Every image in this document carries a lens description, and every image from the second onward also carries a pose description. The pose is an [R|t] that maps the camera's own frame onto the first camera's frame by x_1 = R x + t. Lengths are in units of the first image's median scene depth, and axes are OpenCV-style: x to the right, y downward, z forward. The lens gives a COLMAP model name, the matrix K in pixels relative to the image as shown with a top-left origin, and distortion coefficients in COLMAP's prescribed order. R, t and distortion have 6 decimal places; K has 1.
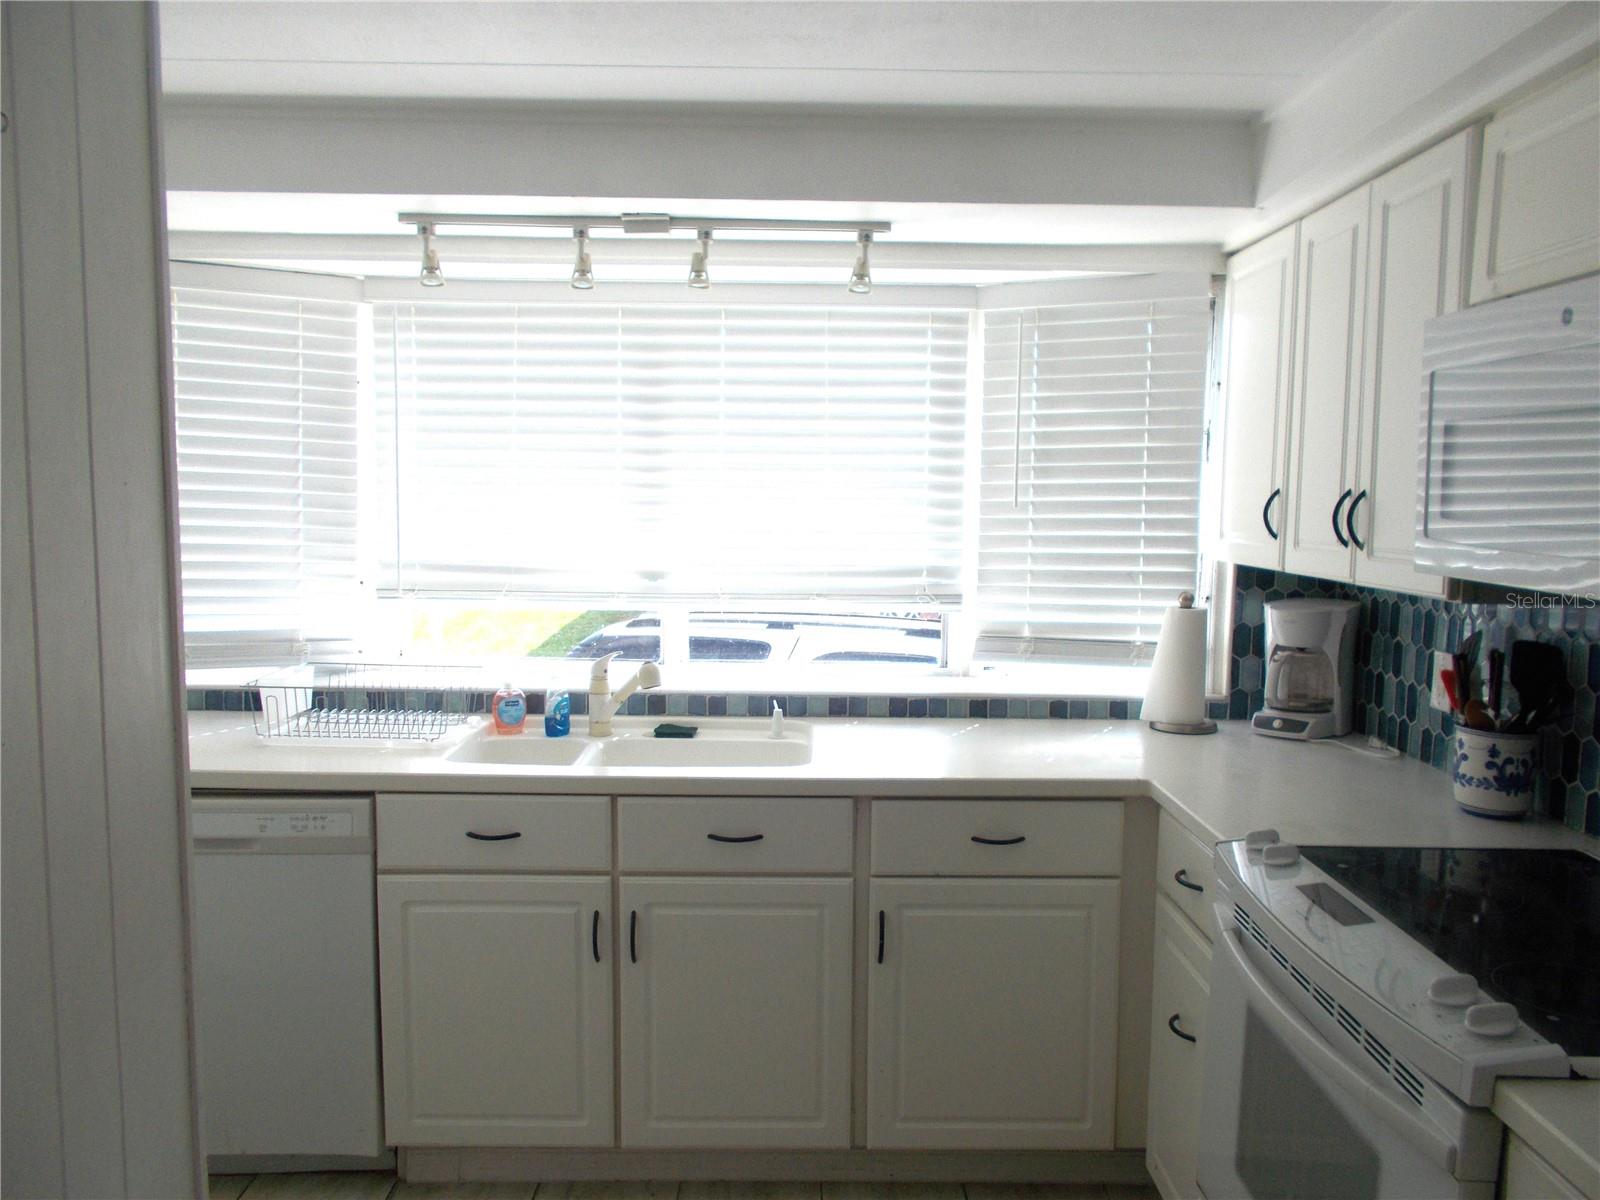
lens RADIAL K [[1252.1, 0, 809.0], [0, 1252.1, 597.9], [0, 0, 1]] dist [0.017436, -0.009032]
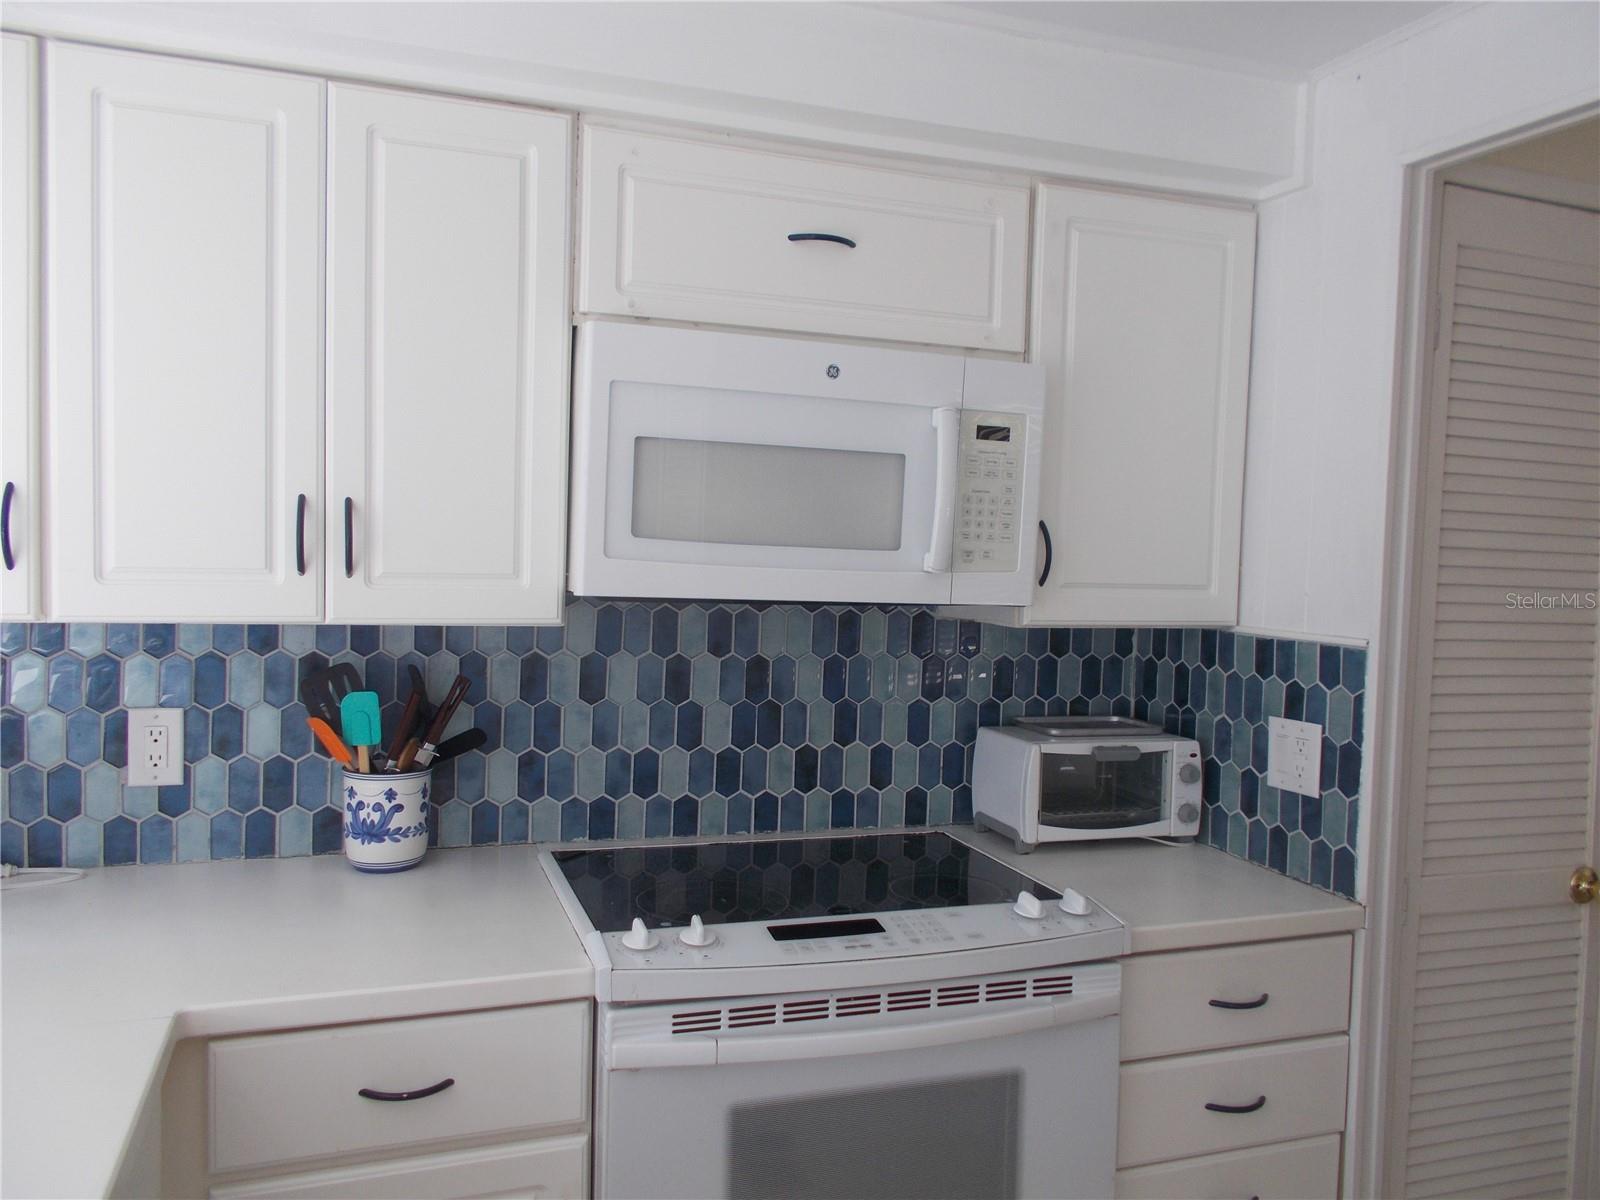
lens RADIAL K [[1252.1, 0, 809.0], [0, 1252.1, 597.9], [0, 0, 1]] dist [0.017436, -0.009032]
pose [[-0.339507, -0.073587, 0.937721, -0.377810], [0.043660, 0.994628, 0.093860, -0.086892], [-0.939590, 0.072807, -0.334470, 1.026186]]
